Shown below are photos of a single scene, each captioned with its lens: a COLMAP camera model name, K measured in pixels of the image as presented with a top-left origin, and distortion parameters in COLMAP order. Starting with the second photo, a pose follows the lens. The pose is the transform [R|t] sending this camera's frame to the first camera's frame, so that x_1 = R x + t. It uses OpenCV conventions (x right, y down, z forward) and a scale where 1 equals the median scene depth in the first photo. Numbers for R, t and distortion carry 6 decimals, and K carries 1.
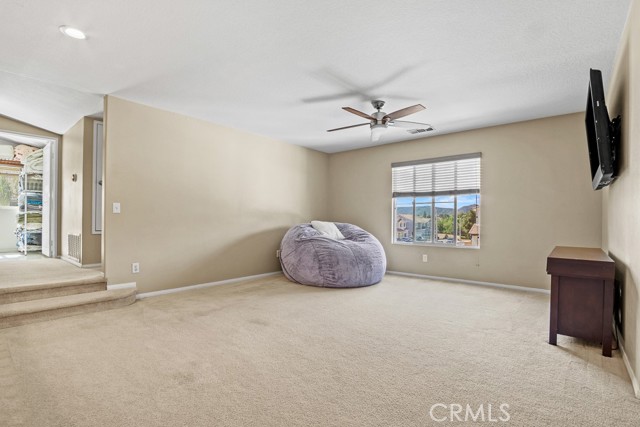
lens RADIAL K [[304.1, 0, 318.0], [0, 304.1, 218.8], [0, 0, 1]] dist [-0.013106, 0.000279]
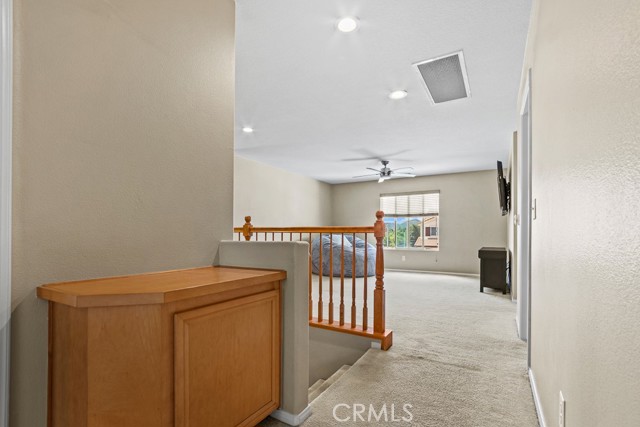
lens RADIAL K [[302.3, 0, 318.2], [0, 302.3, 232.8], [0, 0, 1]] dist [0.001376, 0.000148]
pose [[0.985747, -0.005456, 0.168143, -0.341031], [0.005405, 0.999985, 0.000763, -0.001053], [-0.168145, 0.000157, 0.985762, -0.435019]]
